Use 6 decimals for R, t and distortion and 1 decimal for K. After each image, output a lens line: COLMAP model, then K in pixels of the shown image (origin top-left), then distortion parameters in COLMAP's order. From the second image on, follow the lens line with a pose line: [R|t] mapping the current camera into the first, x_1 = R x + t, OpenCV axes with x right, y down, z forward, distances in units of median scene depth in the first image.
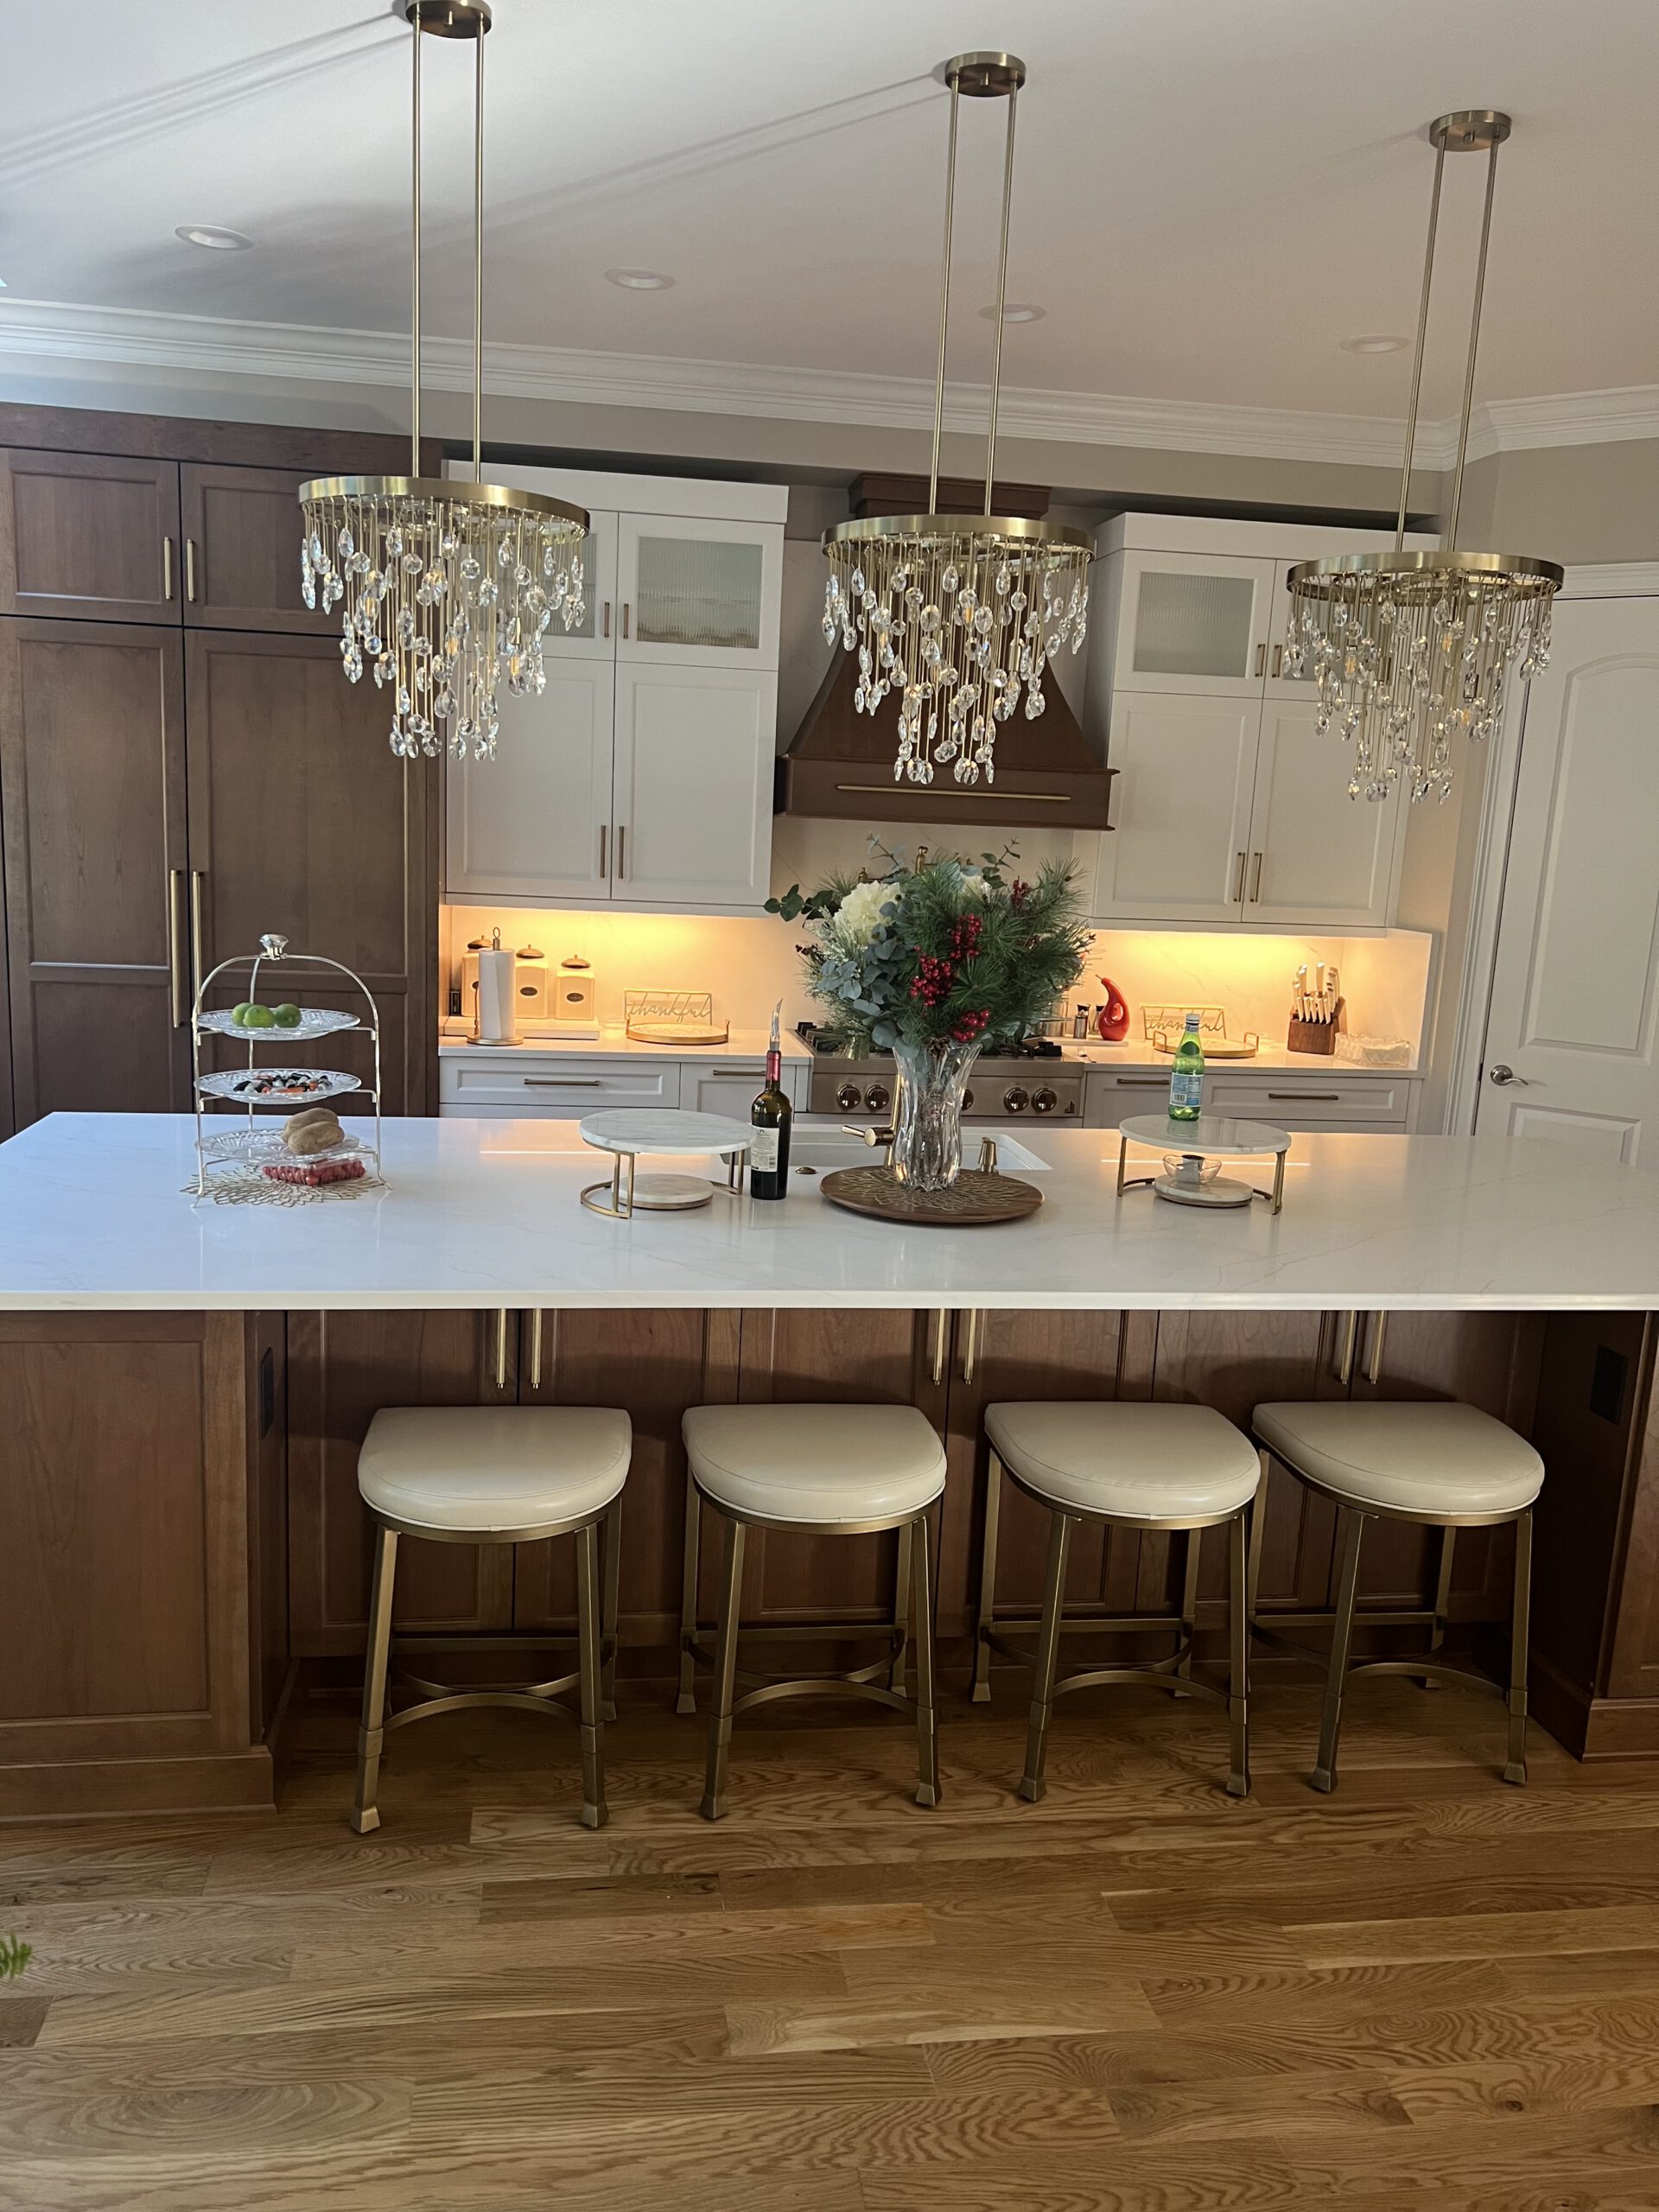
lens RADIAL K [[1662.6, 0, 810.7], [0, 1662.6, 1121.9], [0, 0, 1]] dist [0.046045, -0.052552]
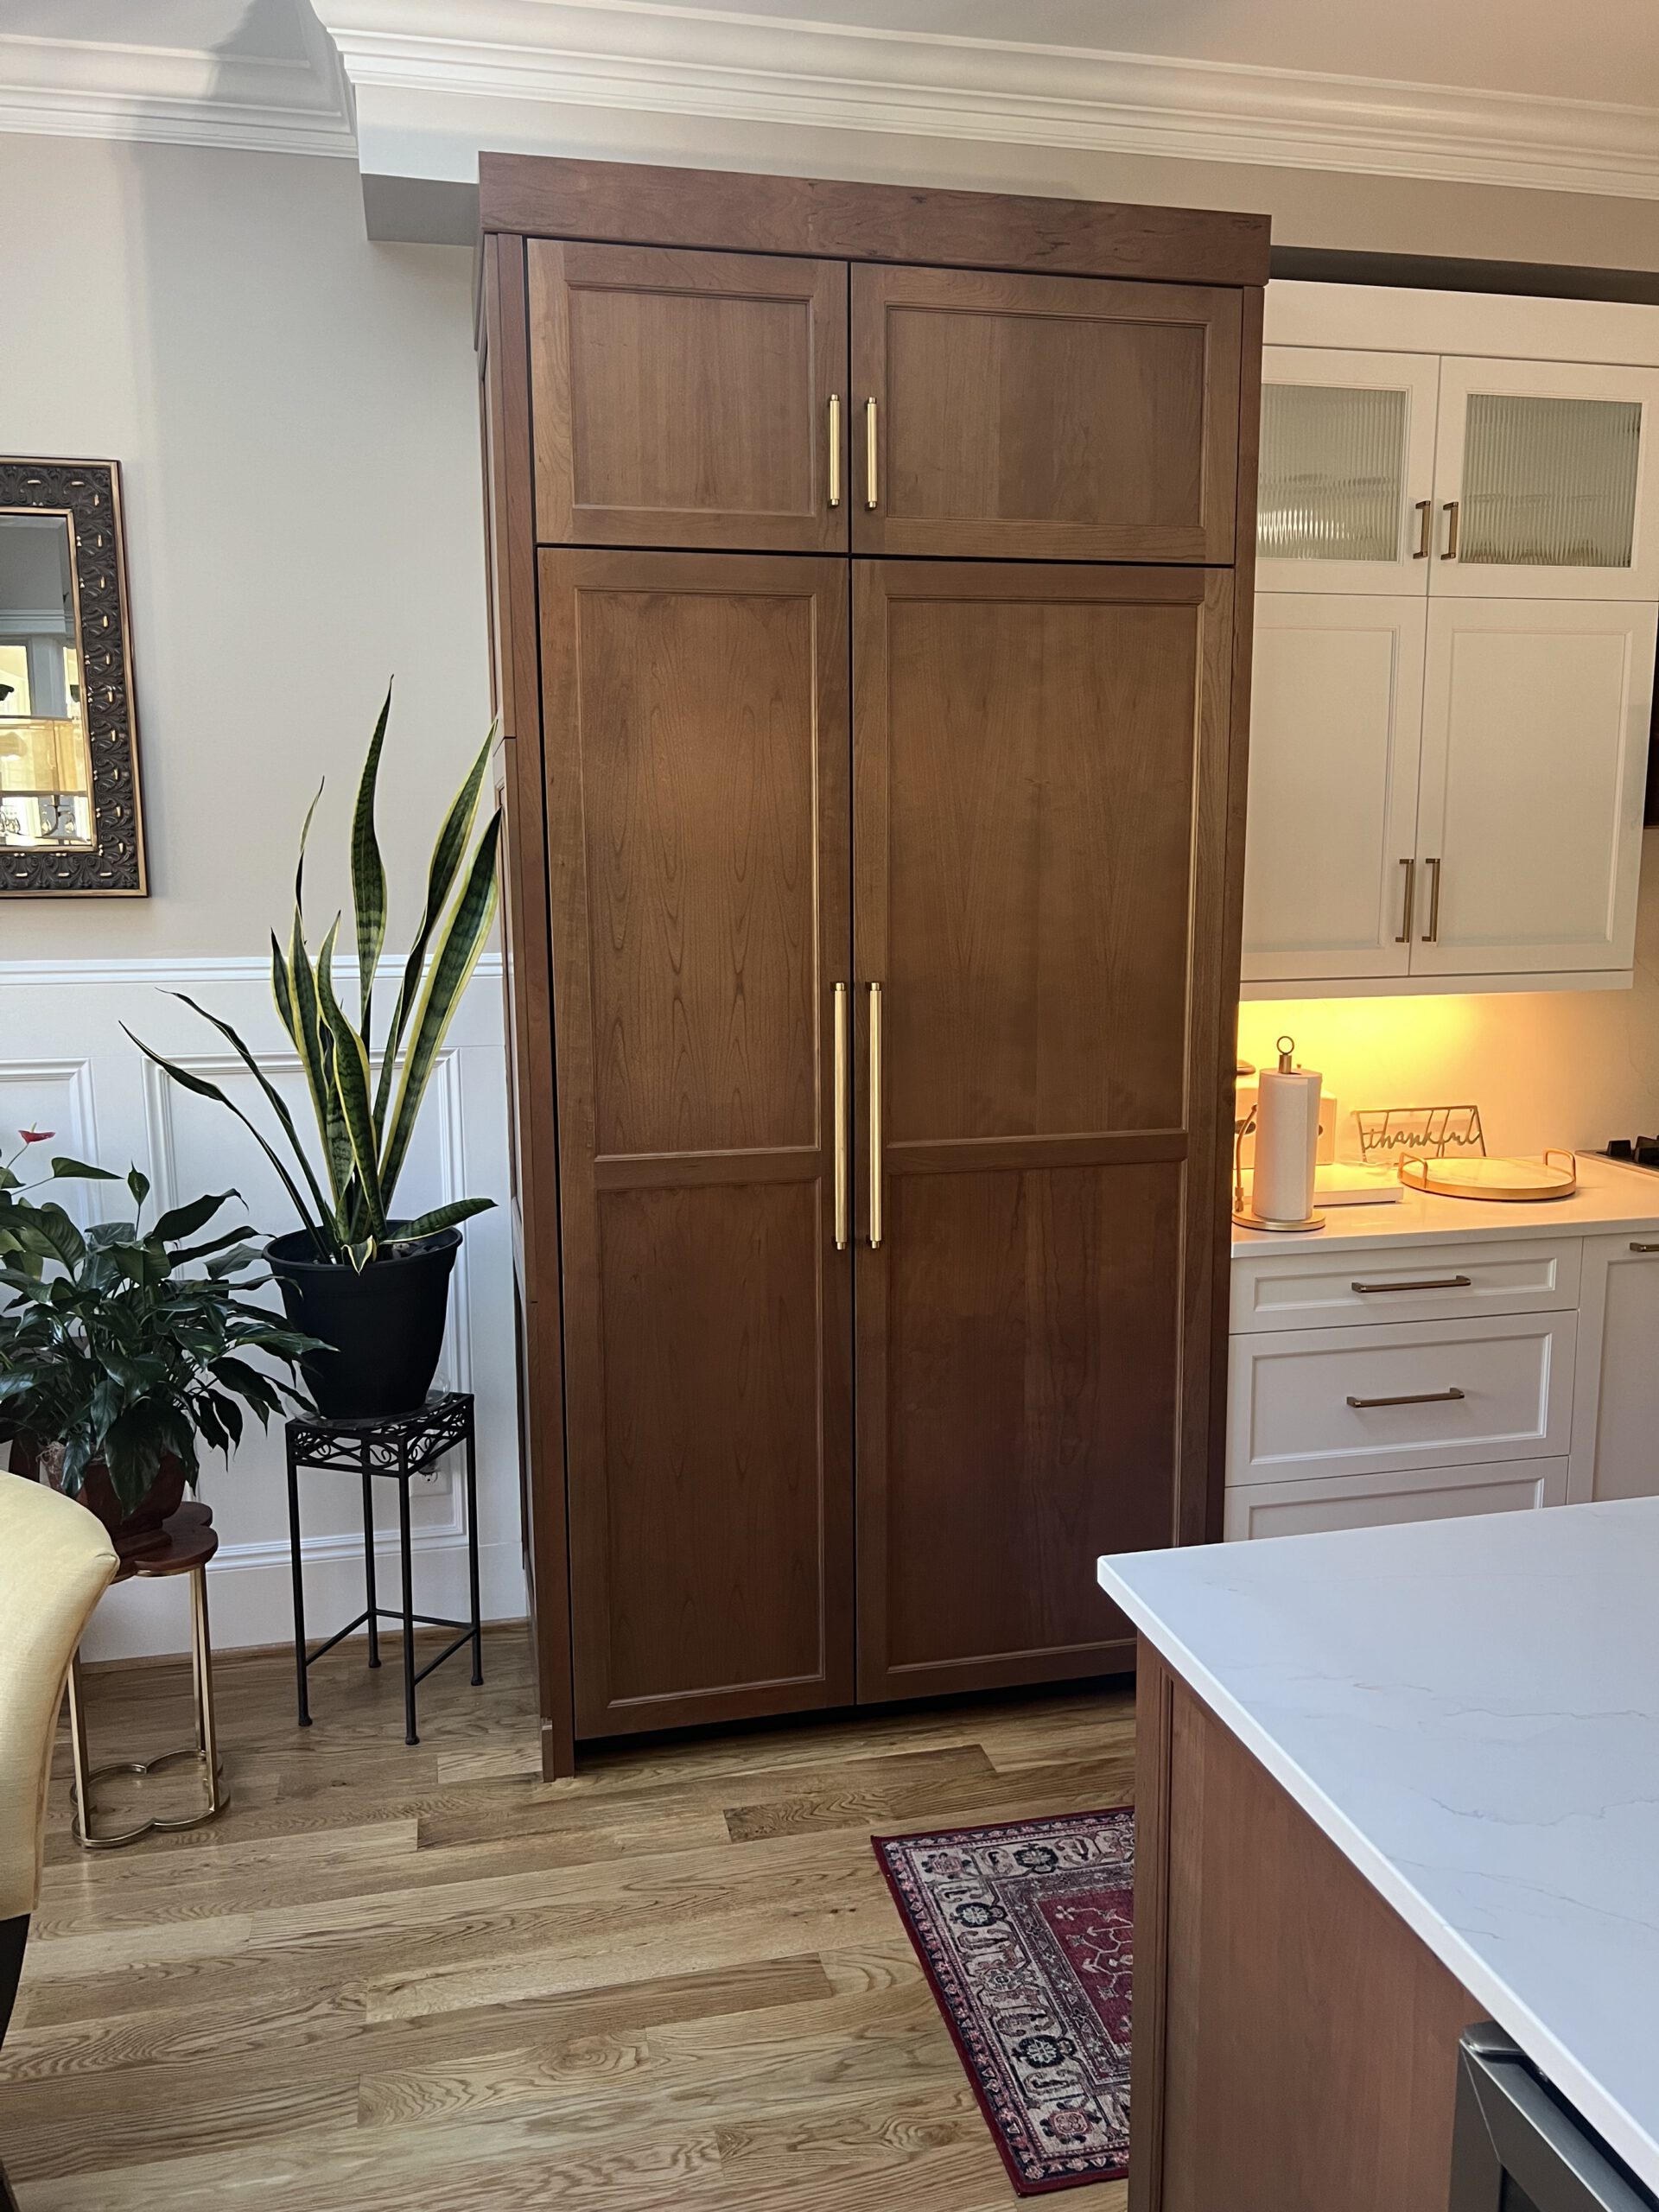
lens RADIAL K [[1662.6, 0, 809.9], [0, 1662.6, 1103.6], [0, 0, 1]] dist [0.046045, -0.052552]
pose [[0.995658, -0.065109, 0.066535, -0.691235], [0.066998, 0.997400, -0.026555, -0.150245], [-0.064633, 0.030897, 0.997431, 0.693073]]
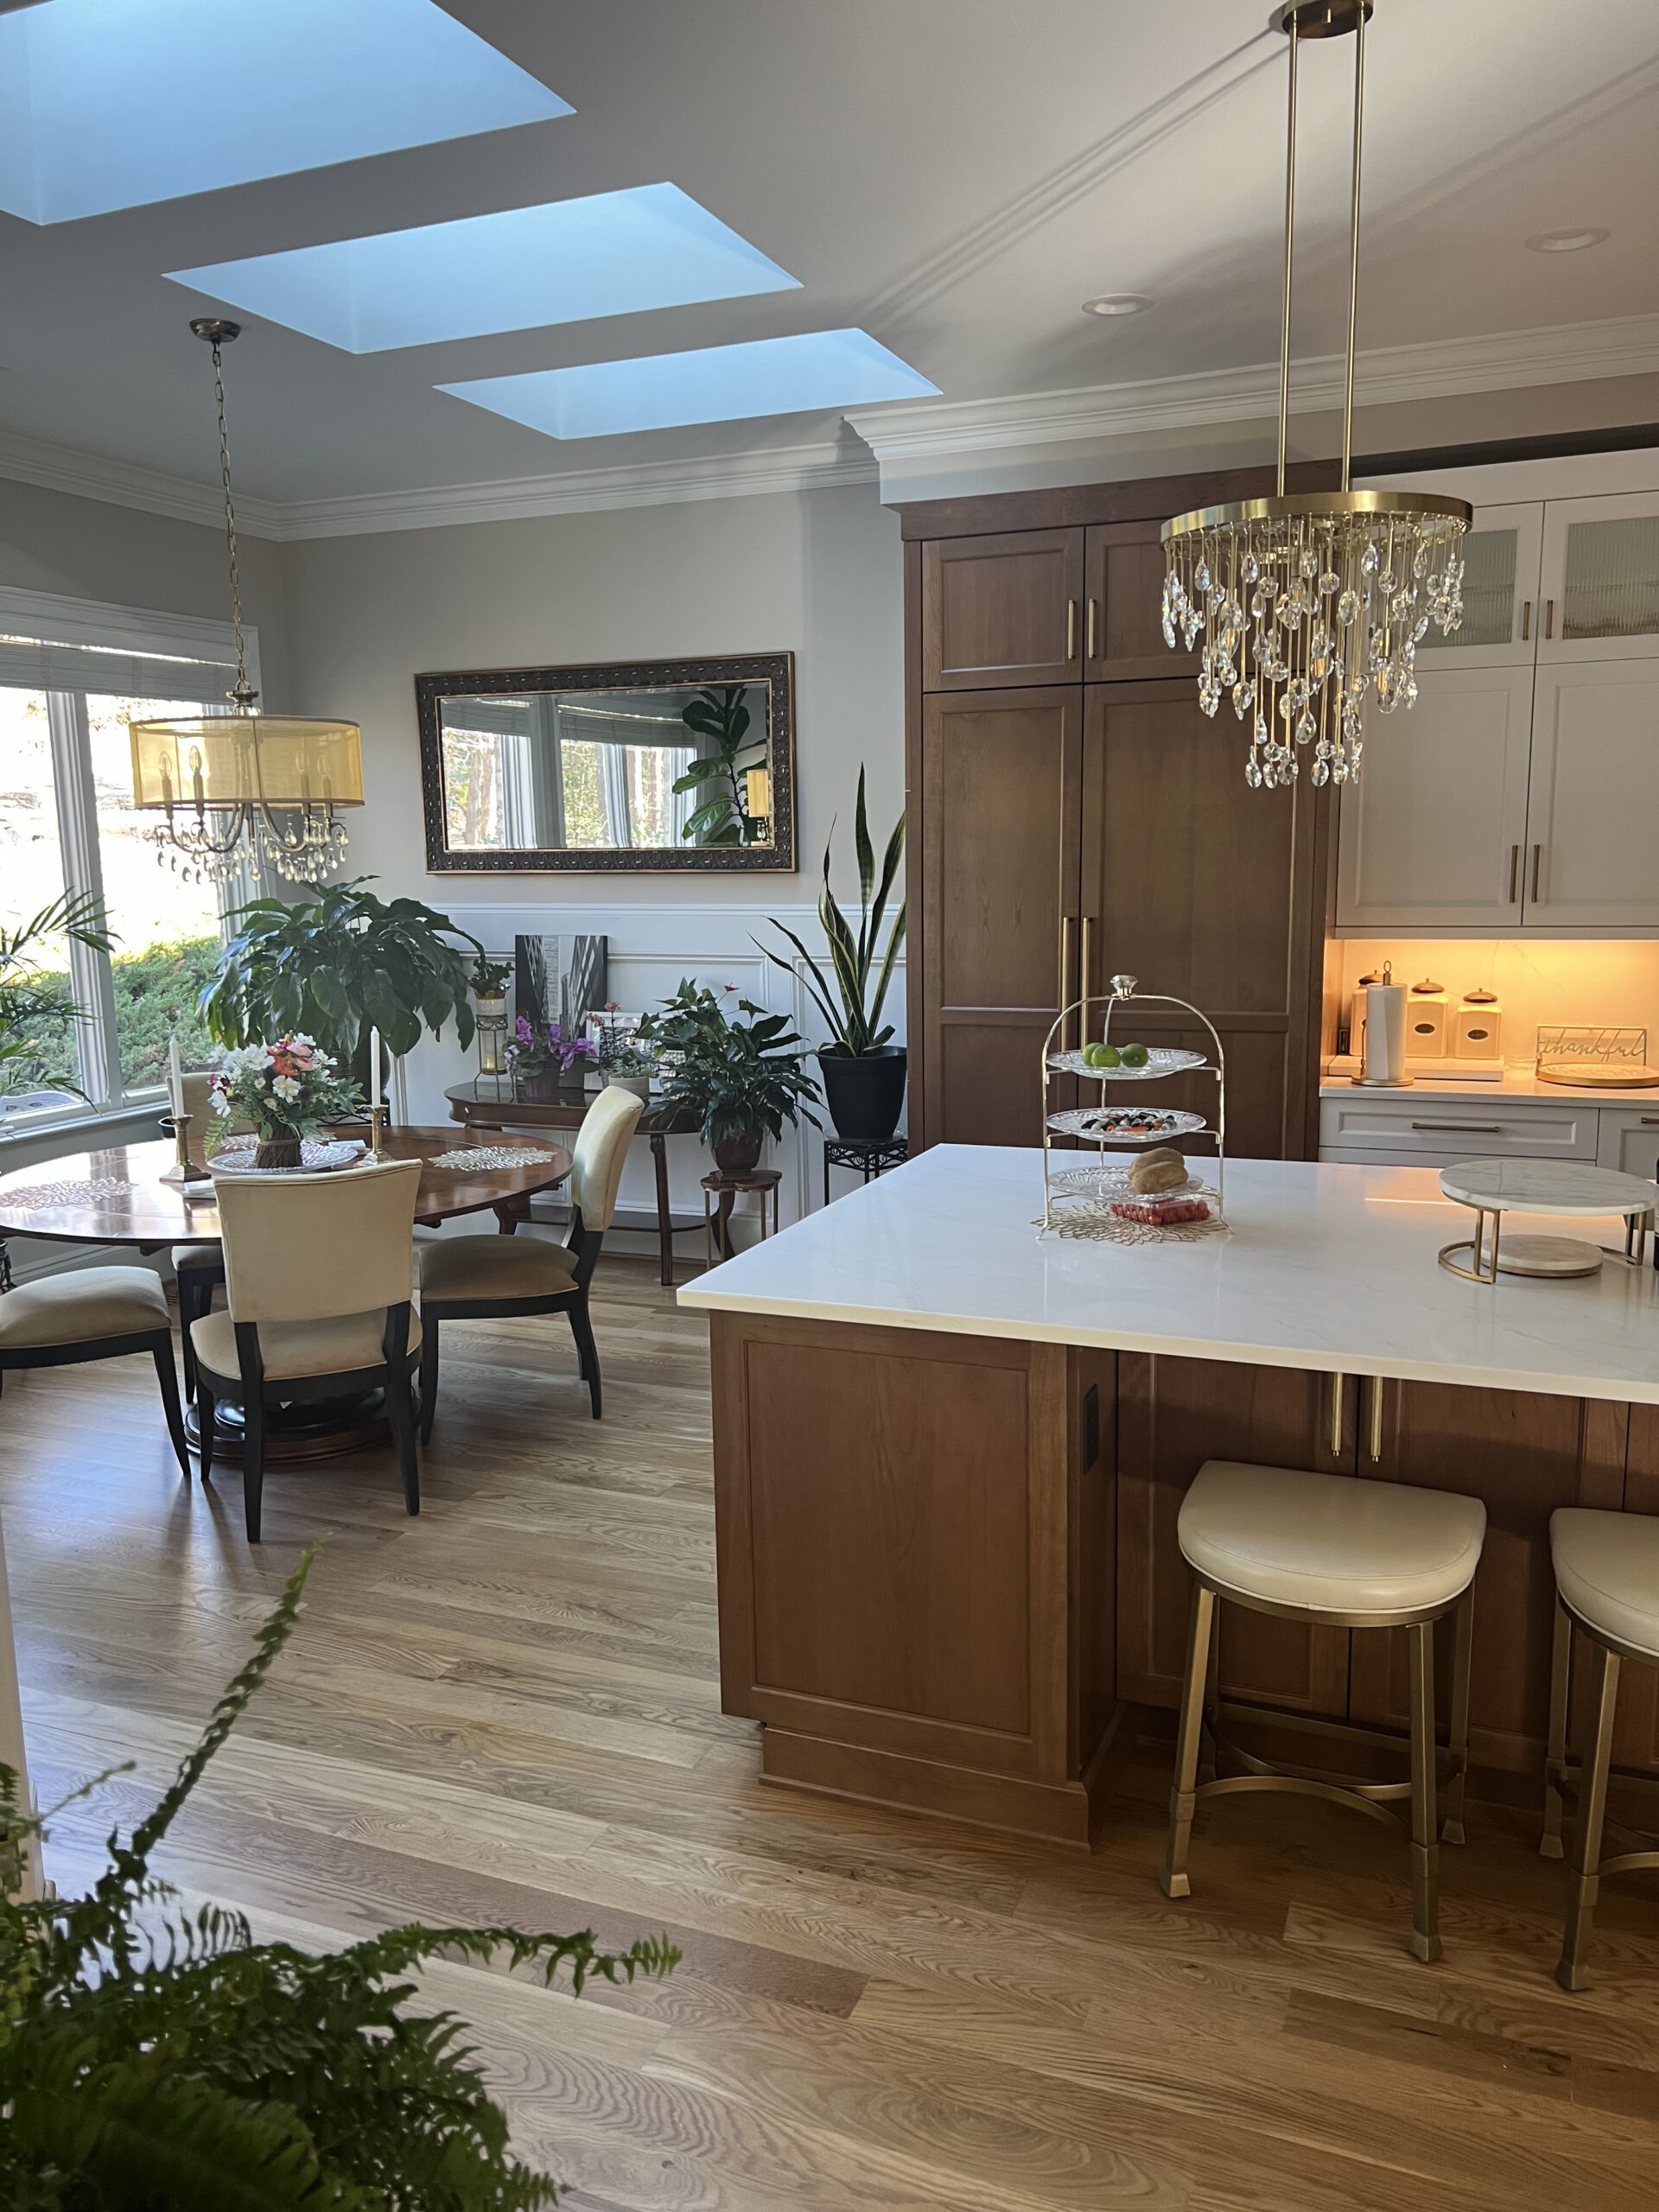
lens RADIAL K [[1662.6, 0, 803.1], [0, 1662.6, 1121.4], [0, 0, 1]] dist [0.046045, -0.052552]
pose [[0.854249, 0.023197, -0.519346, 0.038032], [-0.035413, 0.999280, -0.013615, -0.002937], [0.518656, 0.030023, 0.854456, 0.041649]]
